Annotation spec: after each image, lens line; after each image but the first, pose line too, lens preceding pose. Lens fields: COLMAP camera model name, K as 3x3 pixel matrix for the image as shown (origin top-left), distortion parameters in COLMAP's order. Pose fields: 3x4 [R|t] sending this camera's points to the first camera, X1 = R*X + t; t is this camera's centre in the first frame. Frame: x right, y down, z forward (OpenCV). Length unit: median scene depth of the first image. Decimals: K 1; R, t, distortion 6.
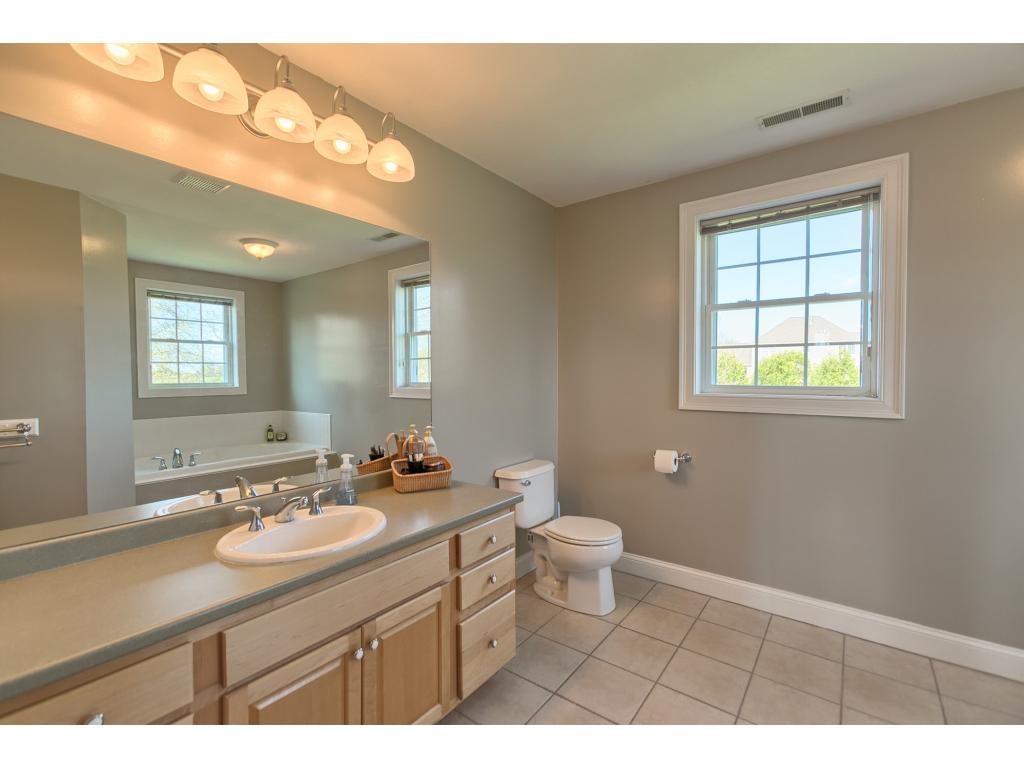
lens RADIAL K [[459.4, 0, 506.3], [0, 459.4, 384.1], [0, 0, 1]] dist [-0.015002, 0.013443]
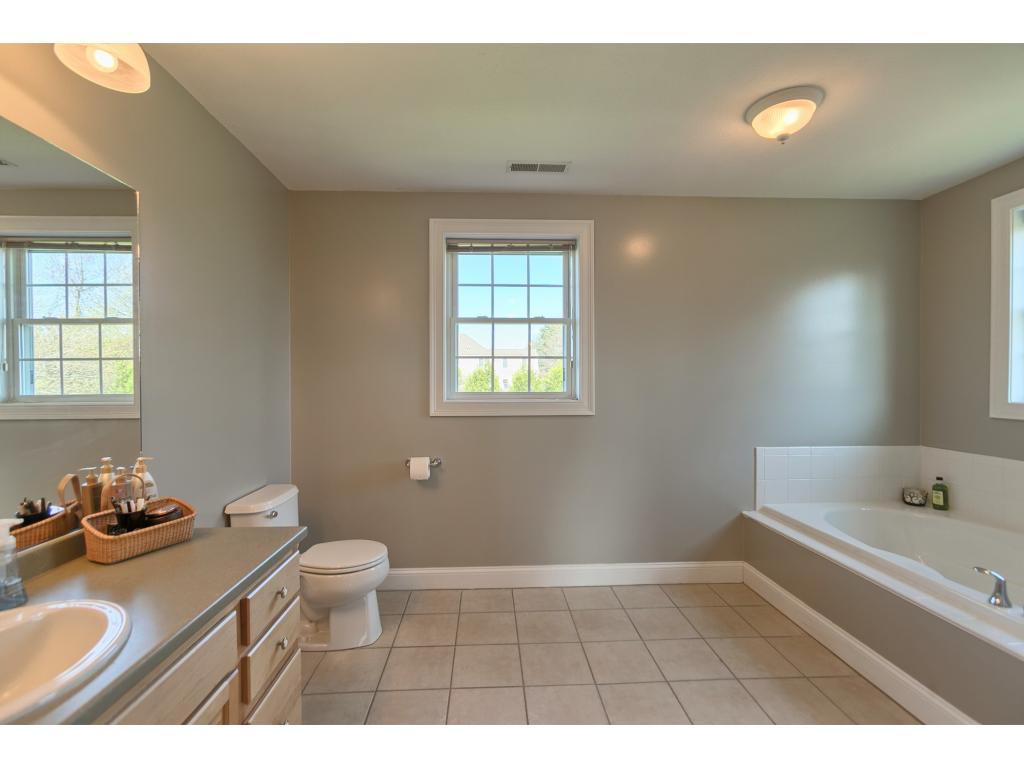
lens RADIAL K [[459.4, 0, 506.3], [0, 459.4, 384.1], [0, 0, 1]] dist [-0.015002, 0.013443]
pose [[0.765866, -0.003548, 0.642991, -0.174867], [0.015447, 0.999798, -0.012881, -0.001196], [-0.642815, 0.019798, 0.765766, 0.108676]]
